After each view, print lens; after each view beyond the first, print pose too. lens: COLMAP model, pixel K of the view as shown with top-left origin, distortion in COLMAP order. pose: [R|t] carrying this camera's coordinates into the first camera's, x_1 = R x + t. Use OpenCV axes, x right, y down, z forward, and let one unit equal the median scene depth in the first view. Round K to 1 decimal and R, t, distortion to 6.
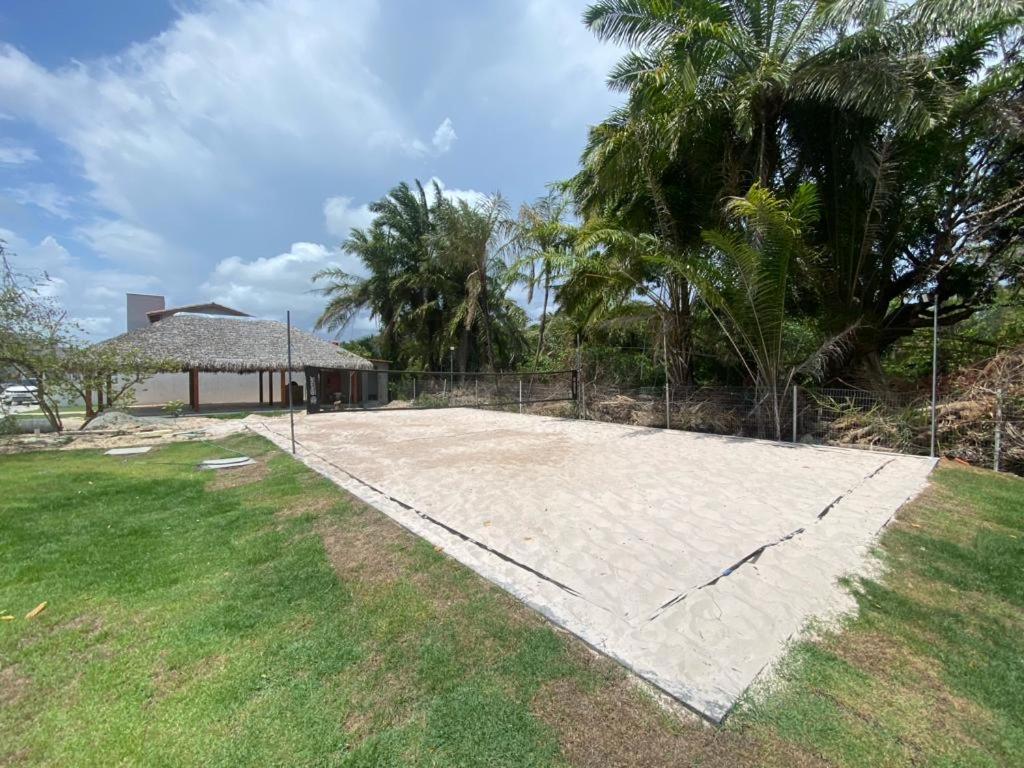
lens RADIAL K [[417.0, 0, 512.0], [0, 417.0, 384.0], [0, 0, 1]] dist [0.034977, -0.025953]
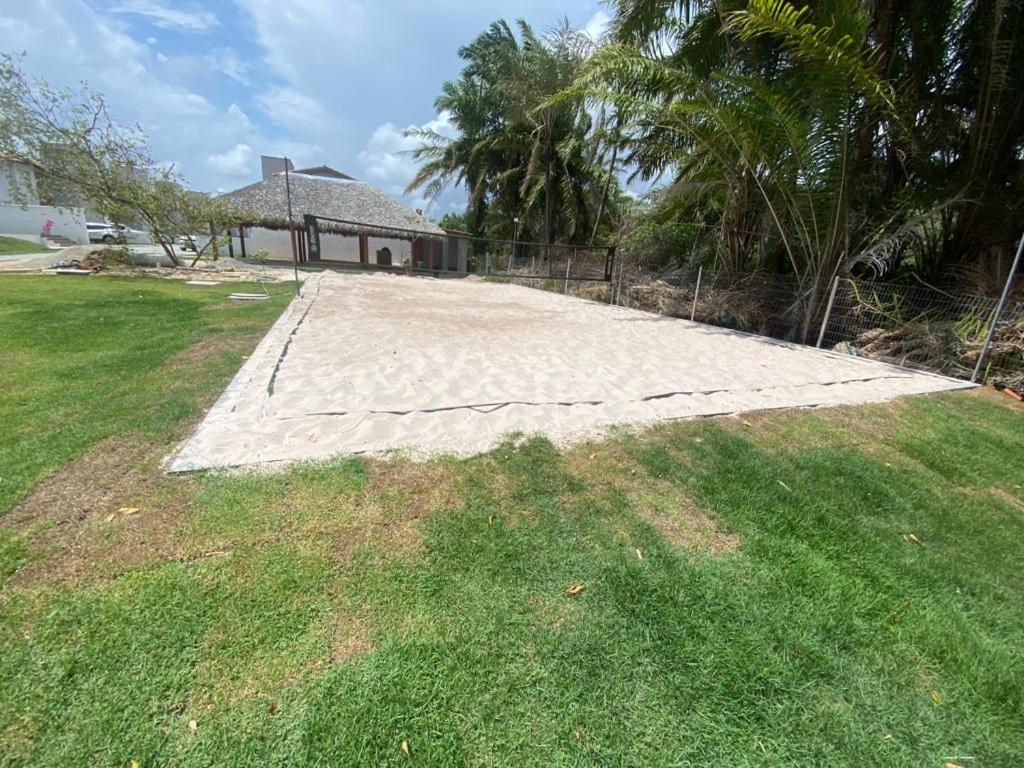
lens RADIAL K [[417.0, 0, 512.0], [0, 417.0, 384.0], [0, 0, 1]] dist [0.034977, -0.025953]
pose [[0.947919, 0.158375, -0.276346, 0.134954], [-0.081895, 0.959636, 0.269059, 0.013530], [0.307804, -0.232415, 0.922627, 0.020810]]
